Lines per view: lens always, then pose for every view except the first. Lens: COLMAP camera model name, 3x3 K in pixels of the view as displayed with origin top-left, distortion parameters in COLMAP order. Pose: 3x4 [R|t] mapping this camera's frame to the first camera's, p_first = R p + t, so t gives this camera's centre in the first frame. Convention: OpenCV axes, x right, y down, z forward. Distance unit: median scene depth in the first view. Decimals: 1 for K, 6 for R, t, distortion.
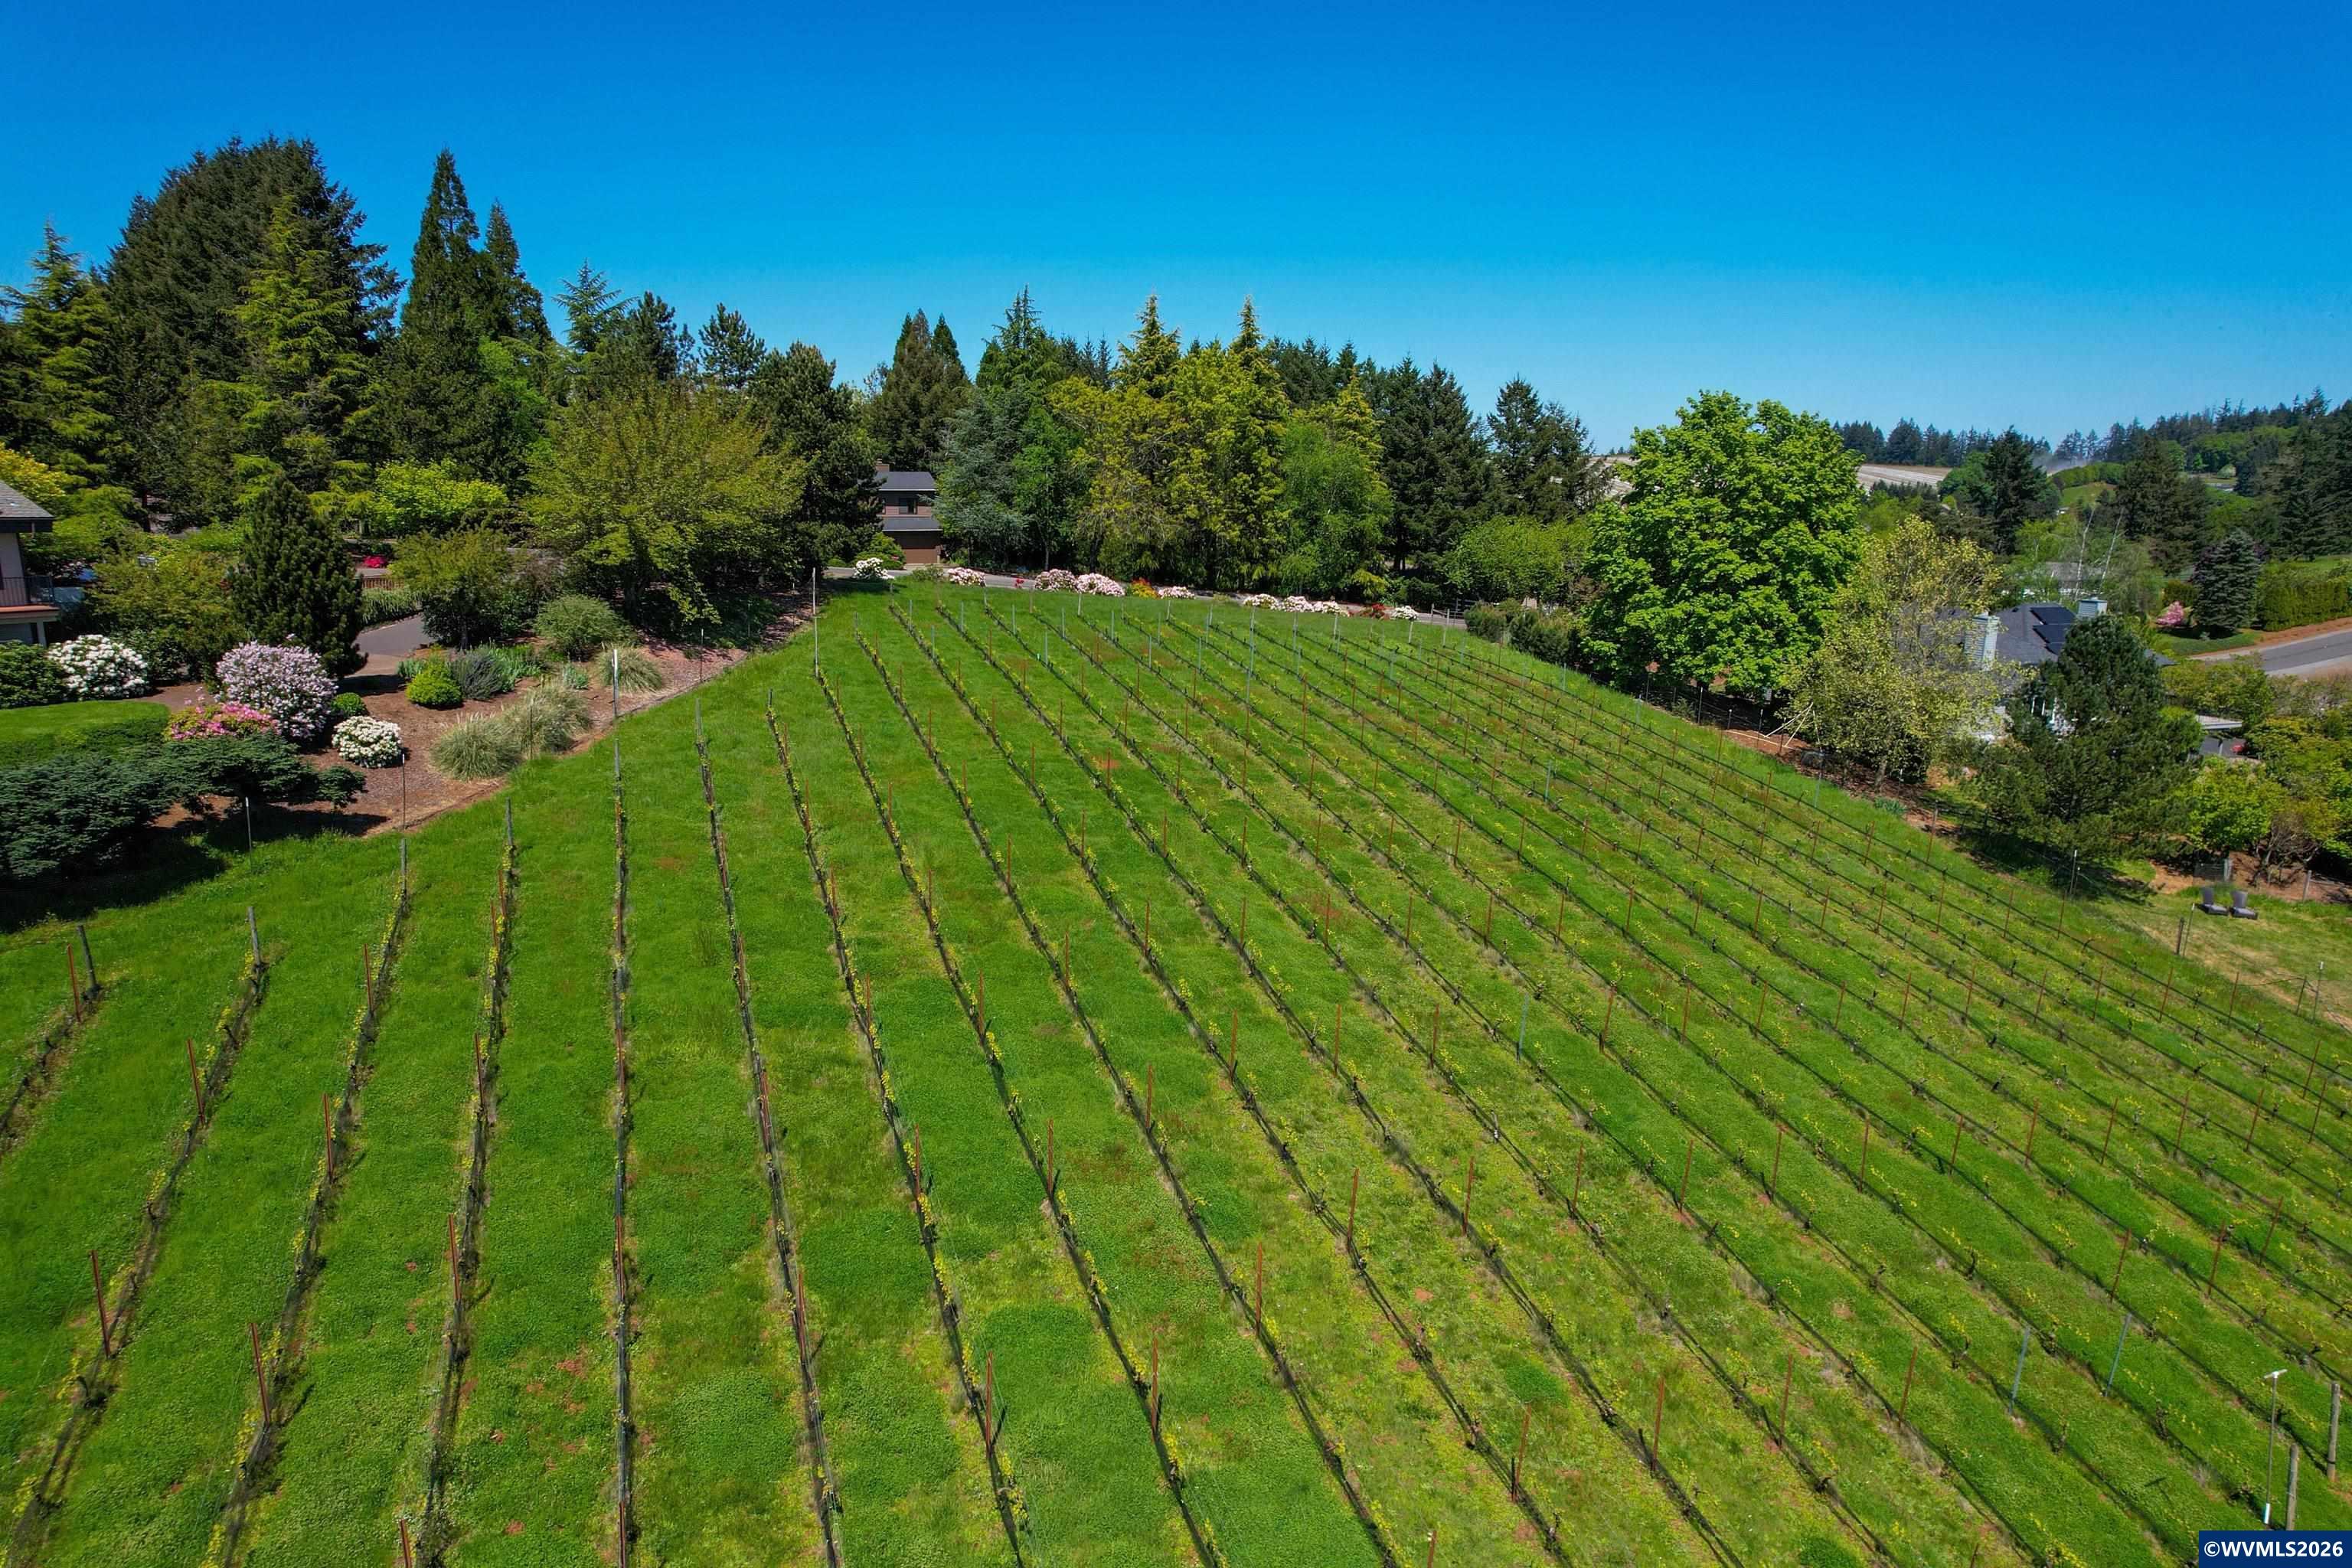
lens RADIAL K [[1492.3, 0, 1156.5], [0, 1492.3, 803.6], [0, 0, 1]] dist [-0.108017, 0.094660]
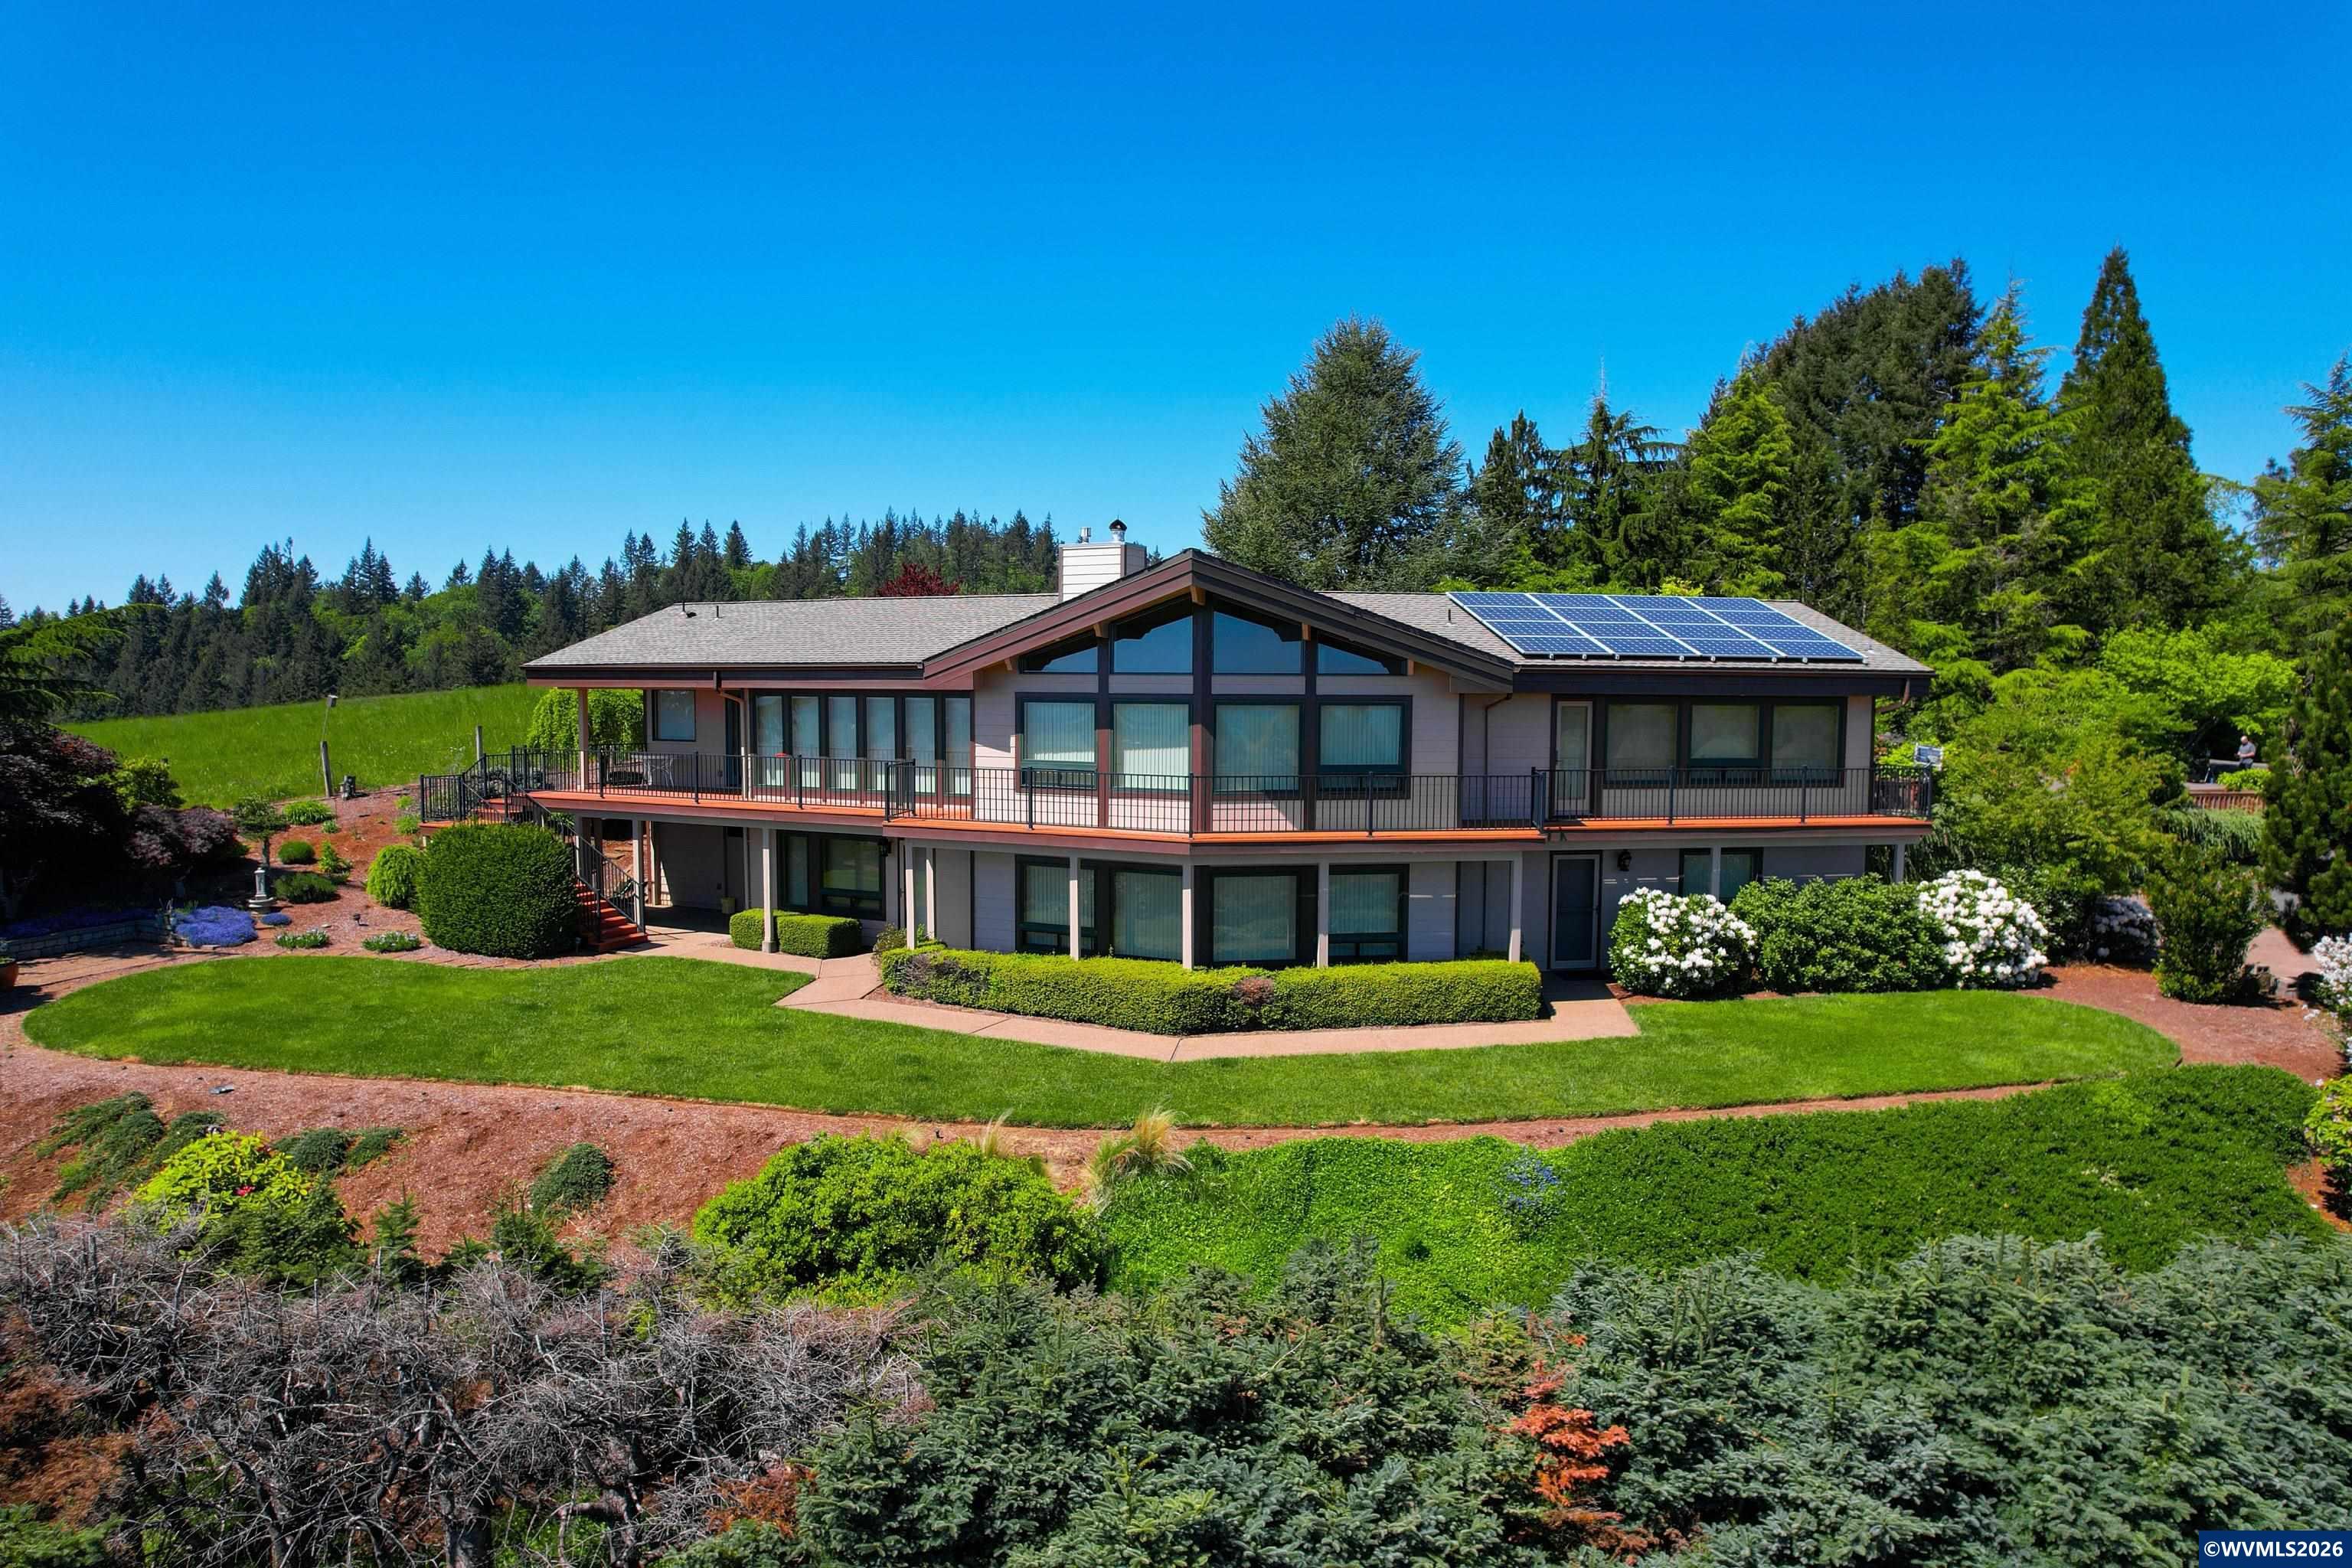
lens RADIAL K [[1492.3, 0, 1156.5], [0, 1492.3, 803.6], [0, 0, 1]] dist [-0.108017, 0.094660]
pose [[0.652219, 0.048405, -0.756483, -0.447388], [-0.157030, 0.984939, -0.072364, -0.043866], [0.741587, 0.165988, 0.649997, 0.329369]]
